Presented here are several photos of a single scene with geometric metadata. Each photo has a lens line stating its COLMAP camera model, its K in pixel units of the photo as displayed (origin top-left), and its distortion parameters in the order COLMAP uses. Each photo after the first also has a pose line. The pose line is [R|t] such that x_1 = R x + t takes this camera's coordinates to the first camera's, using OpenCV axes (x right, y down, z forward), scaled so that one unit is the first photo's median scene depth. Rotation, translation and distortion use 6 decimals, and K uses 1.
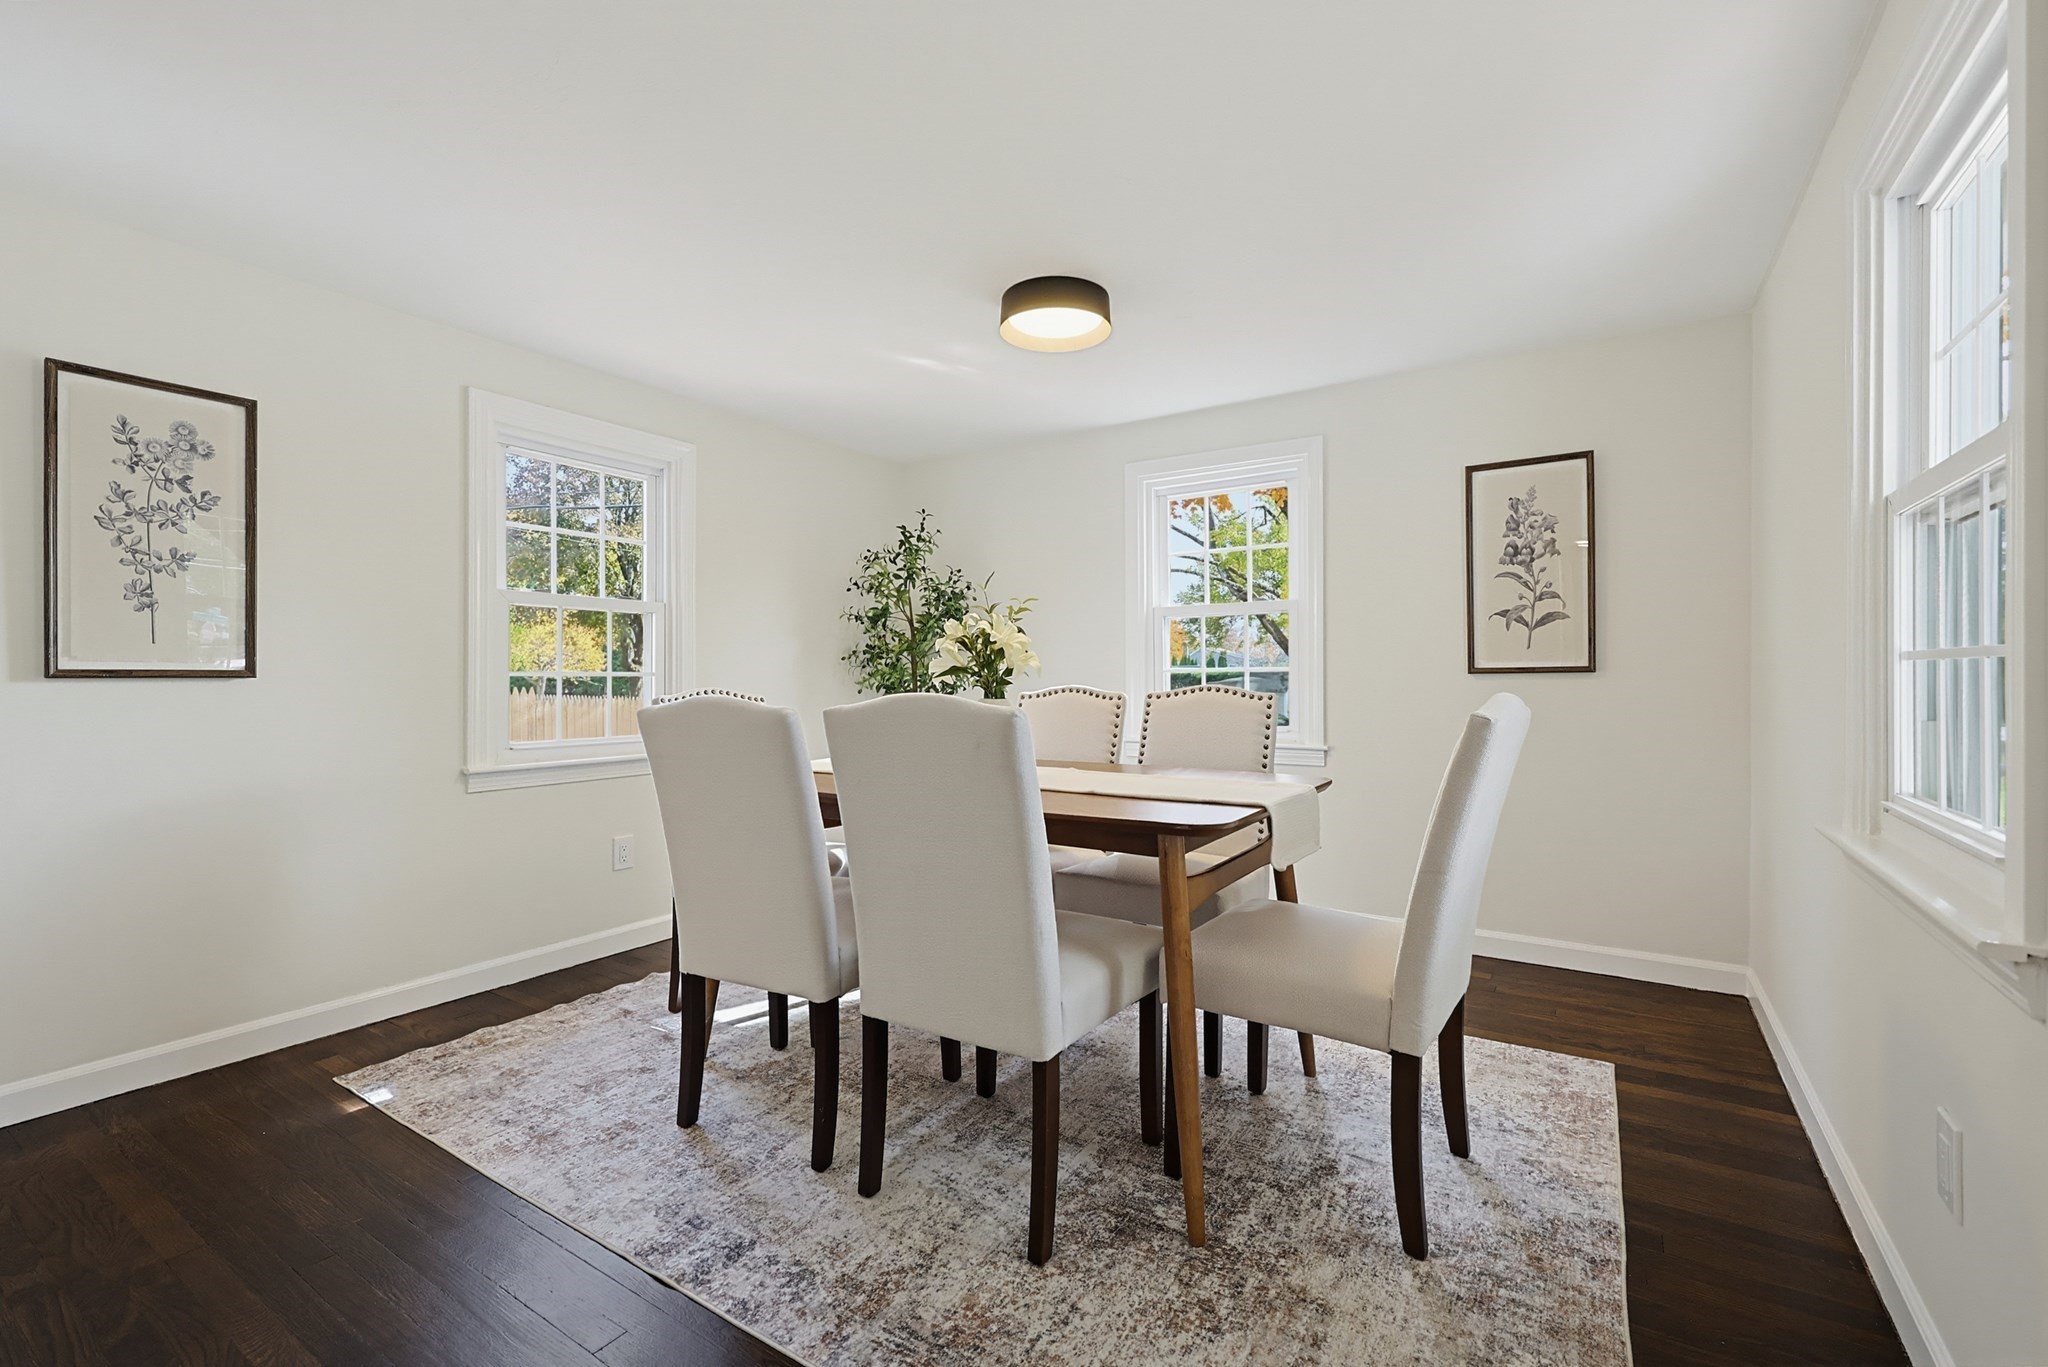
lens RADIAL K [[885.0, 0, 1017.4], [0, 885.0, 673.7], [0, 0, 1]] dist [-0.000049, 0.000176]
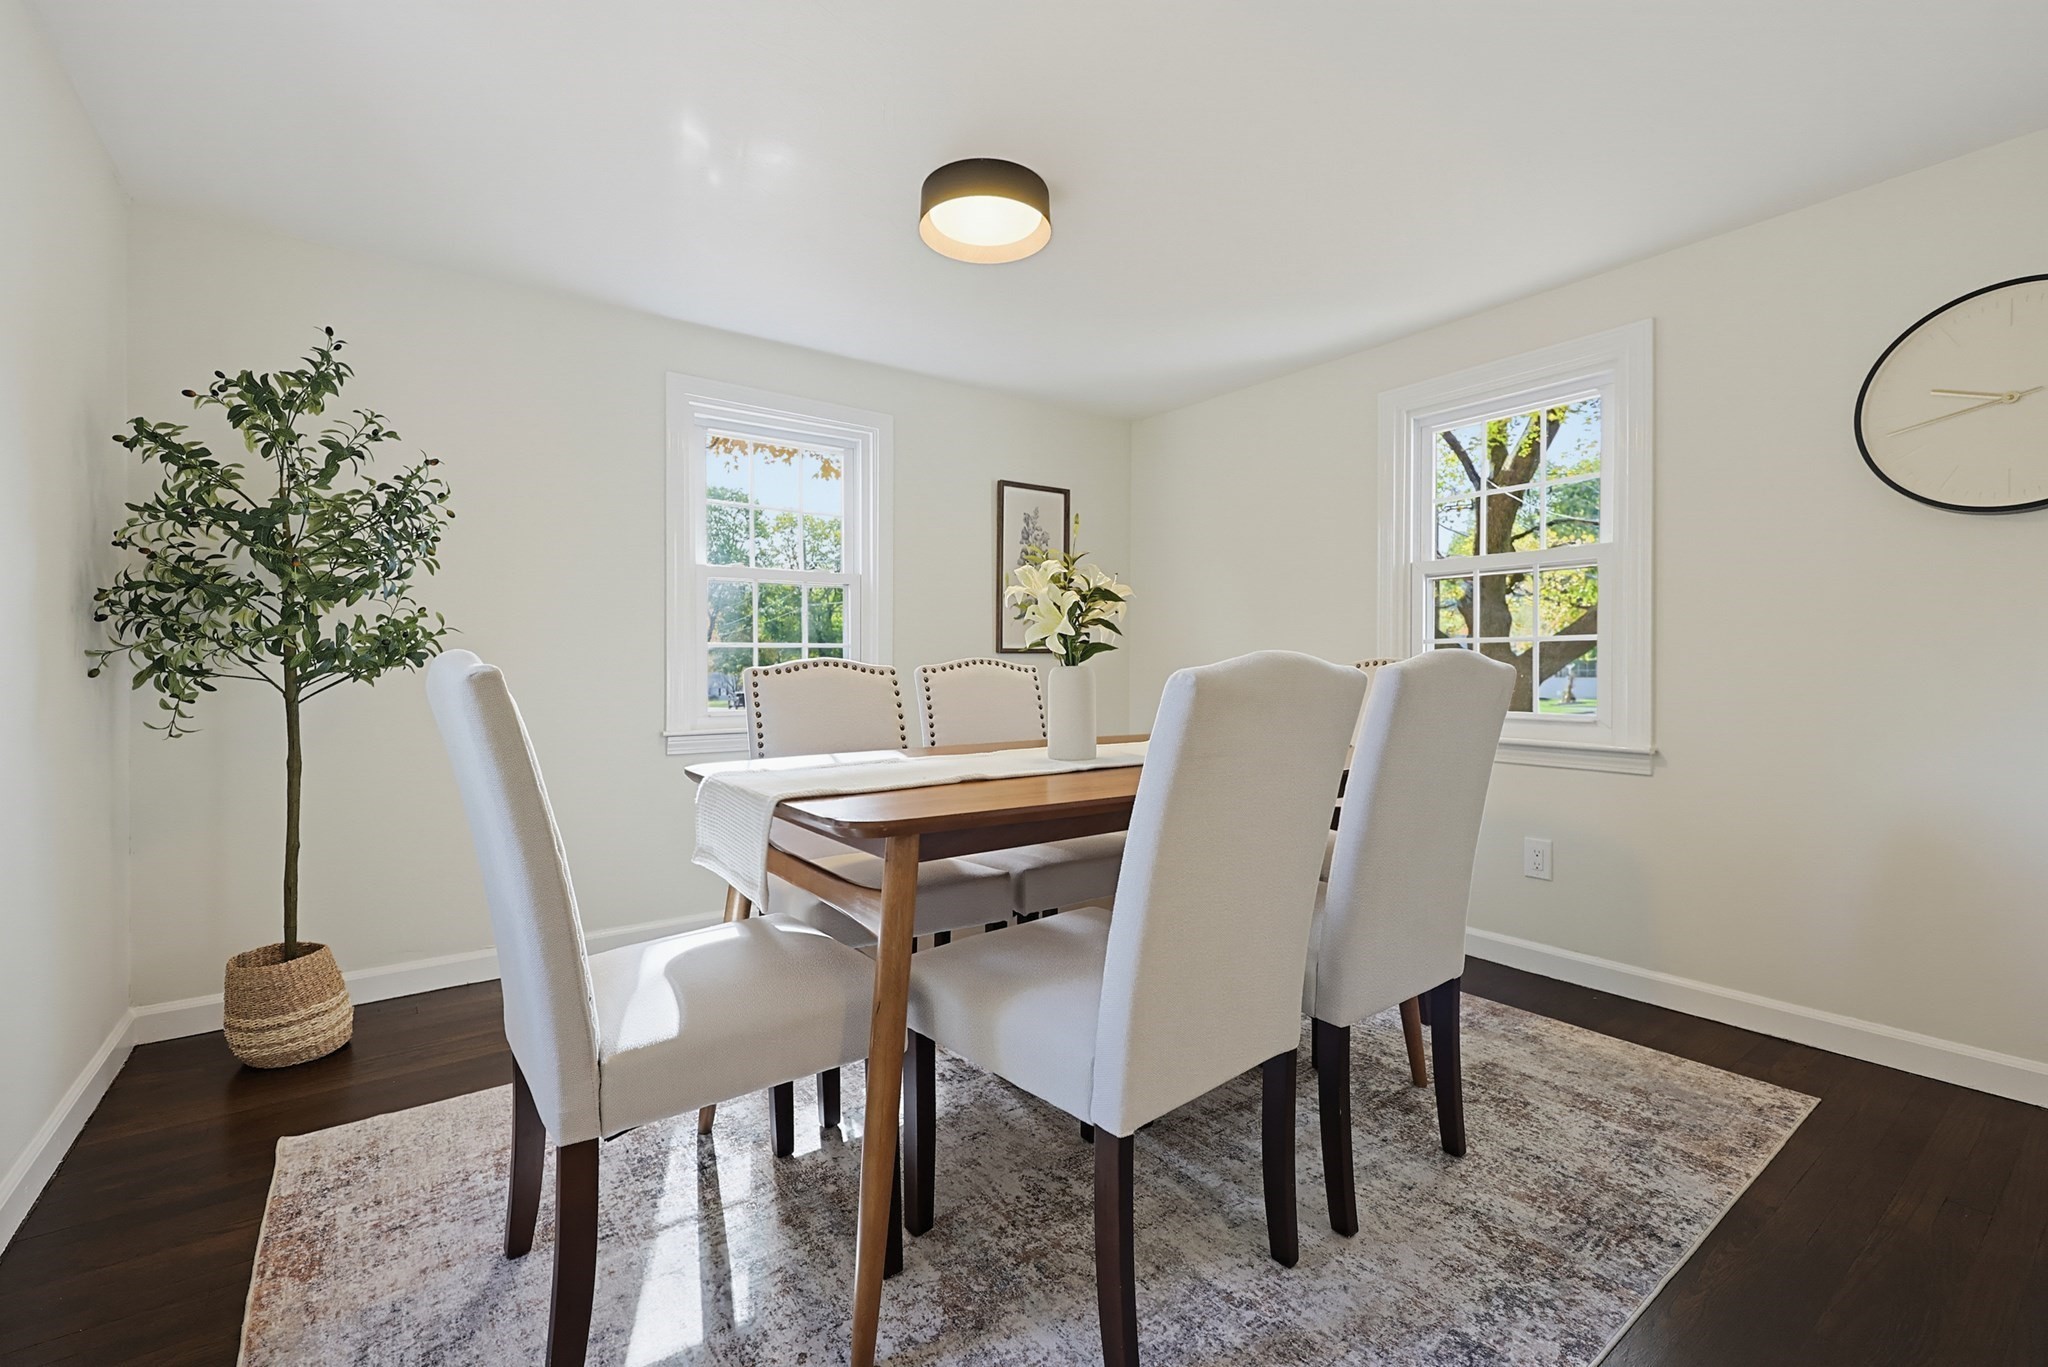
lens RADIAL K [[885.0, 0, 1017.9], [0, 885.0, 676.1], [0, 0, 1]] dist [-0.000049, 0.000176]
pose [[0.341151, -0.004857, 0.939996, -0.654188], [-0.004716, 0.999965, 0.006878, 0.024639], [-0.939997, -0.006779, 0.341116, 0.608518]]
